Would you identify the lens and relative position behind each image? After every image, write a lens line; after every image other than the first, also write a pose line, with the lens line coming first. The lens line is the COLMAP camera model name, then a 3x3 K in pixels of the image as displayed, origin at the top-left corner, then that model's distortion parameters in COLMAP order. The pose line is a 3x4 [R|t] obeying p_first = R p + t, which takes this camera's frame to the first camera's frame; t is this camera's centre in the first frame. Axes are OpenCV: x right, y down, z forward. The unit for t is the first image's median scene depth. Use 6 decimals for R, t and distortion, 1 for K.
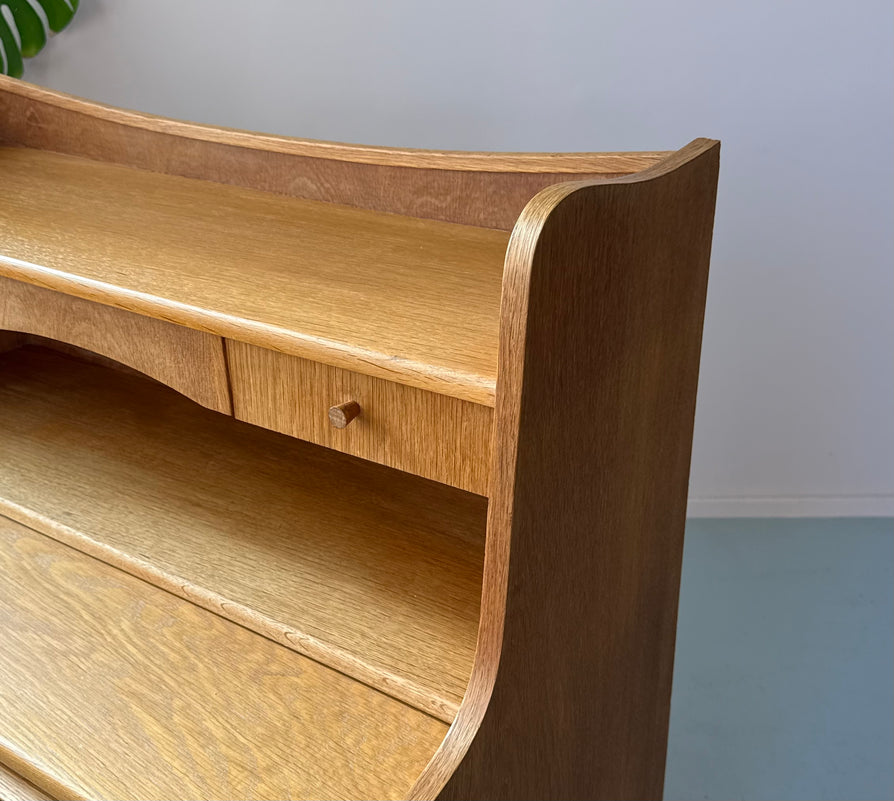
lens RADIAL K [[1130.8, 0, 394.8], [0, 1130.8, 409.5], [0, 0, 1]] dist [0.089170, 0.000000]
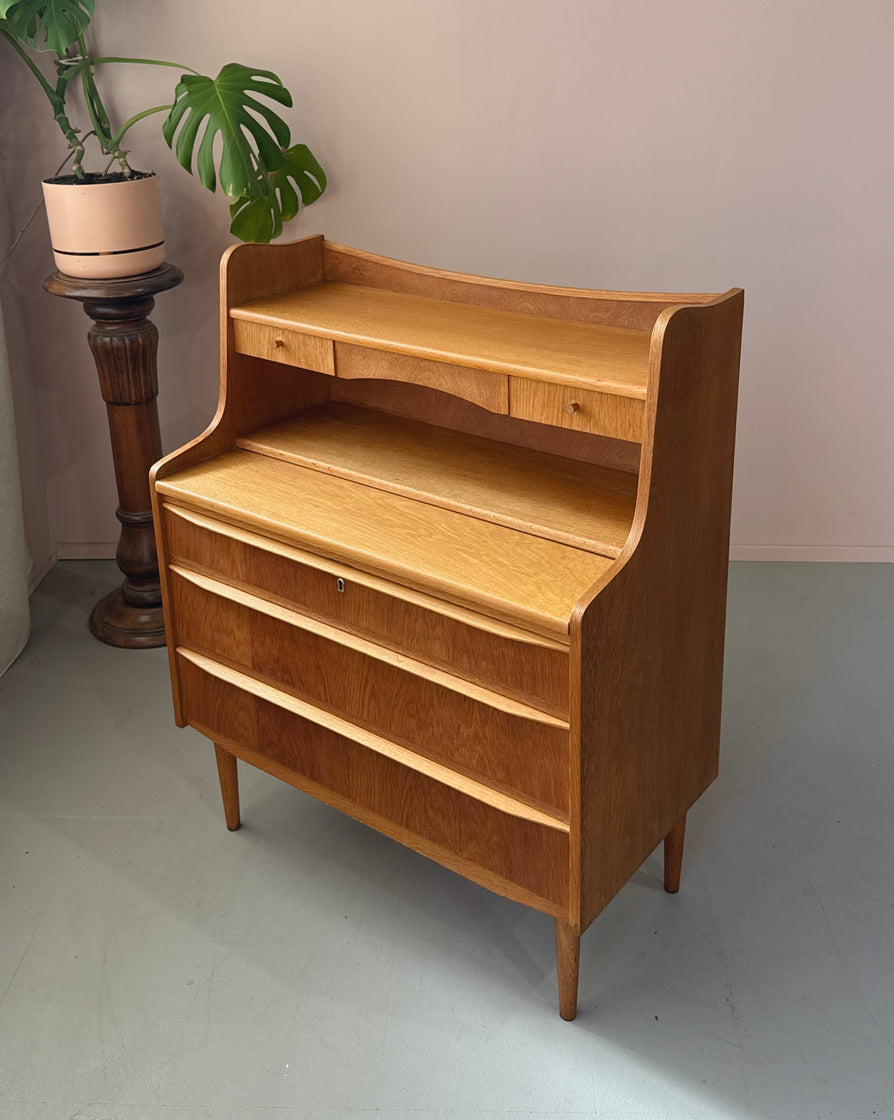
lens RADIAL K [[1164.1, 0, 432.0], [0, 1164.1, 399.1], [0, 0, 1]] dist [0.144678, 0.000000]
pose [[0.999694, 0.016852, -0.018127, -0.235240], [-0.018919, 0.992506, -0.120721, 0.225831], [0.015957, 0.121027, 0.992521, -1.067019]]
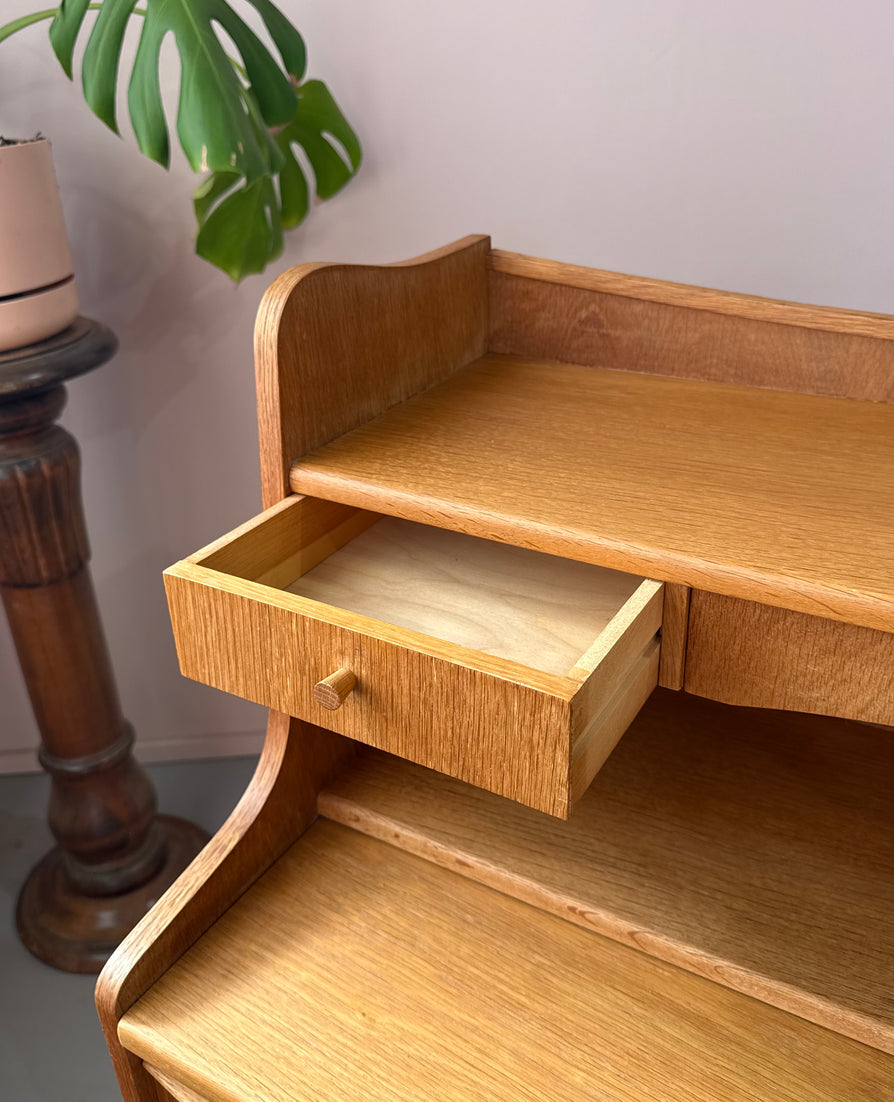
lens RADIAL K [[1011.0, 0, 428.2], [0, 1011.0, 538.9], [0, 0, 1]] dist [0.018581, 0.000000]
pose [[0.996213, -0.047973, 0.072519, -0.656817], [0.047438, 0.998833, 0.009092, -0.194847], [-0.072871, -0.005617, 0.997326, 0.594208]]
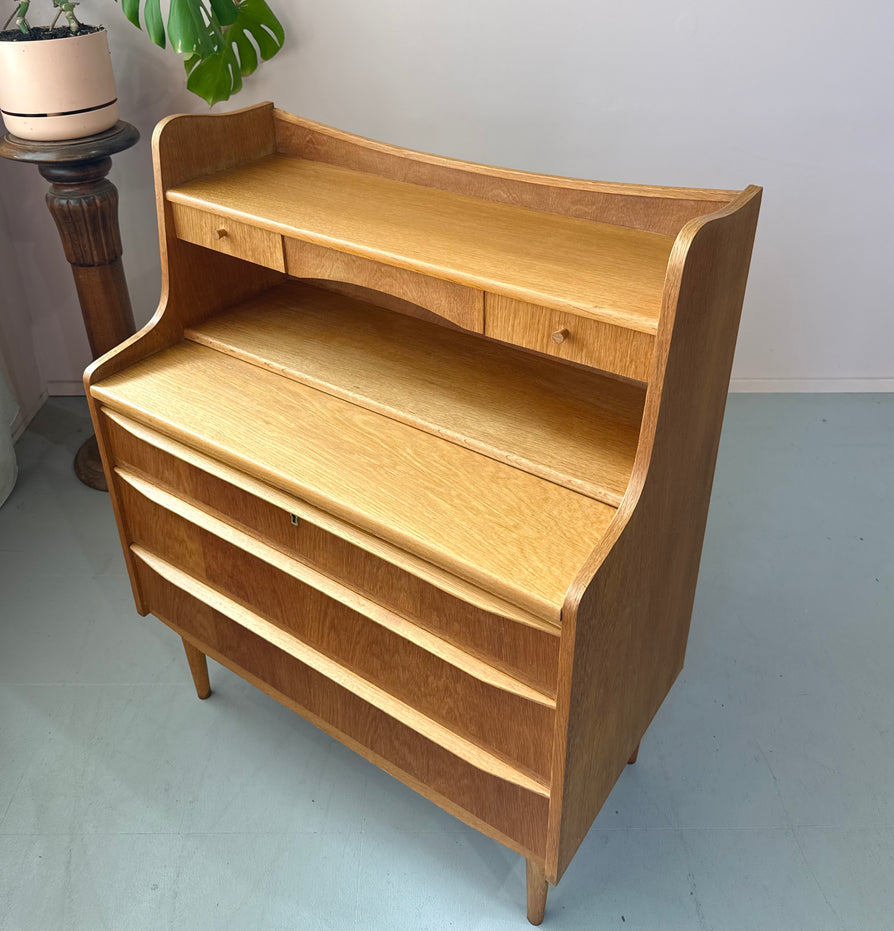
lens RADIAL K [[883.4, 0, 438.5], [0, 883.4, 333.0], [0, 0, 1]] dist [0.060553, 0.000000]
pose [[0.999350, 0.010016, 0.034633, -0.252013], [-0.011058, 0.999488, 0.030030, -0.035638], [-0.034314, -0.030394, 0.998949, -0.370006]]
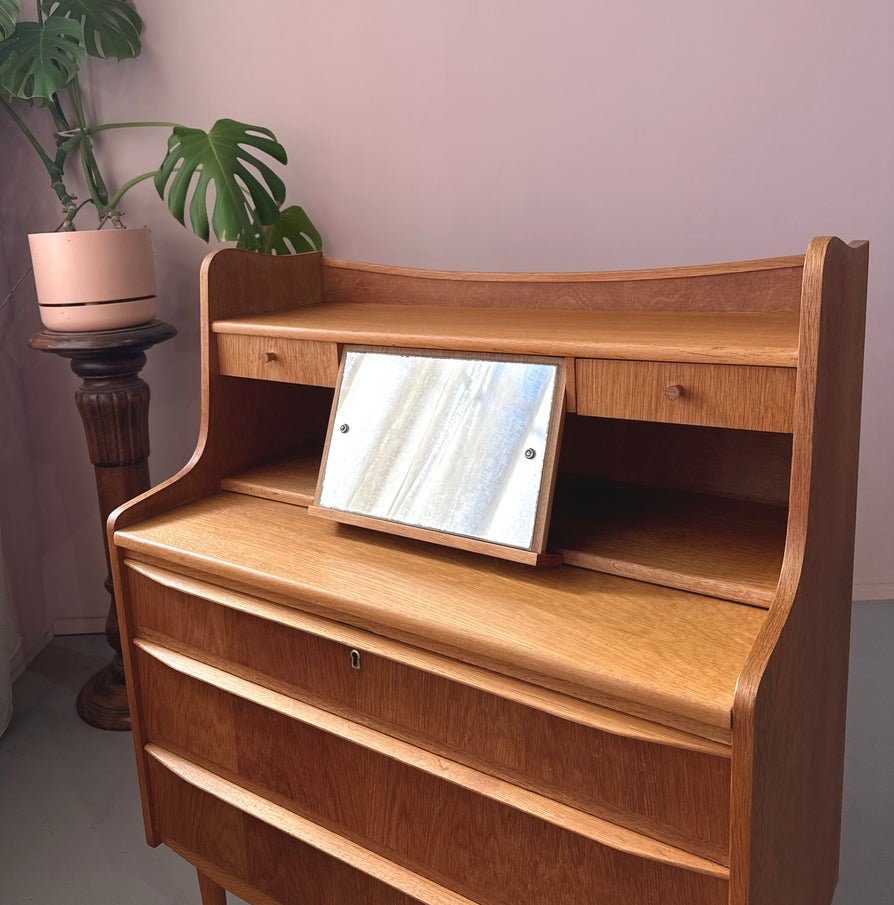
lens RADIAL K [[846.3, 0, 451.1], [0, 846.3, 377.1], [0, 0, 1]] dist [0.035441, 0.000000]
pose [[0.998764, -0.014066, 0.047677, -0.355126], [0.025872, 0.966076, -0.256960, 0.240090], [-0.042445, 0.257875, 0.965245, -0.118180]]
